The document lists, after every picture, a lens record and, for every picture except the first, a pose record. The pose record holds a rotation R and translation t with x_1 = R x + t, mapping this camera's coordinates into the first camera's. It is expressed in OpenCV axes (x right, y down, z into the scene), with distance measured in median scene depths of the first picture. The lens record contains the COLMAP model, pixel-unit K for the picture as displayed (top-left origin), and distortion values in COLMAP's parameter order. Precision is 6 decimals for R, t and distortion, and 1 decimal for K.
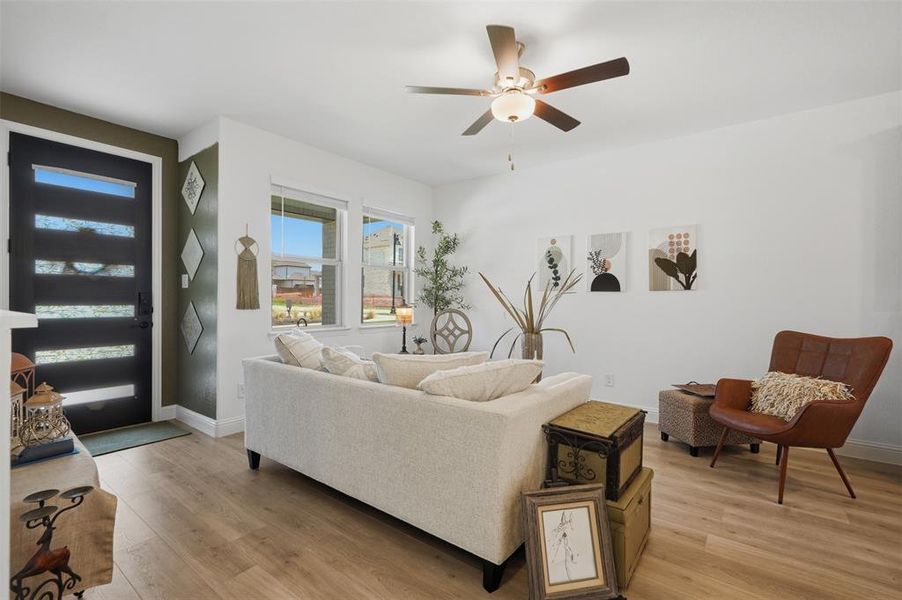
lens RADIAL K [[407.0, 0, 451.0], [0, 407.0, 300.0], [0, 0, 1]] dist [-0.001288, -0.000259]
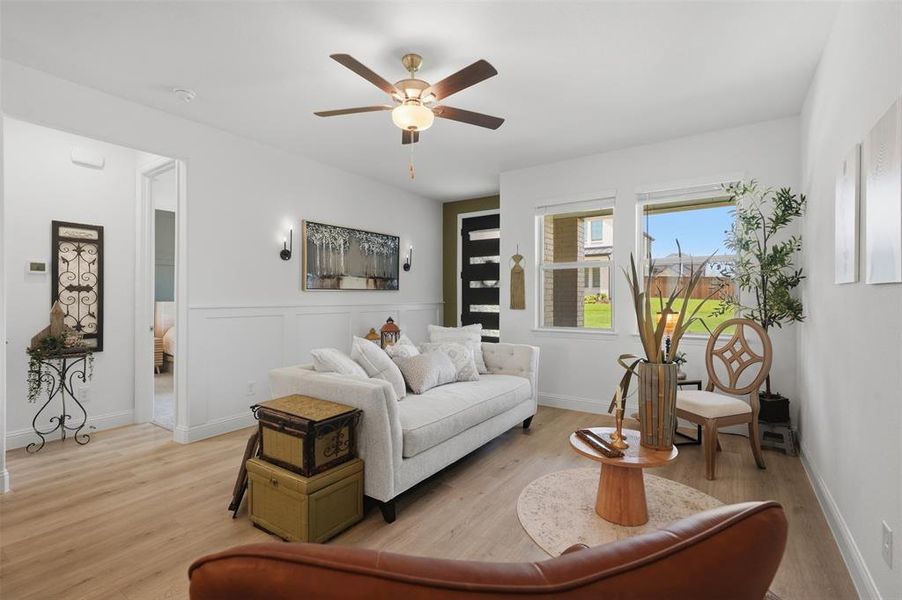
lens RADIAL K [[407.0, 0, 451.0], [0, 407.0, 300.0], [0, 0, 1]] dist [-0.001288, -0.000259]
pose [[0.050050, 0.001217, -0.998746, 0.770529], [-0.000727, 0.999999, 0.001182, -0.008472], [0.998746, 0.000667, 0.050051, 0.678559]]
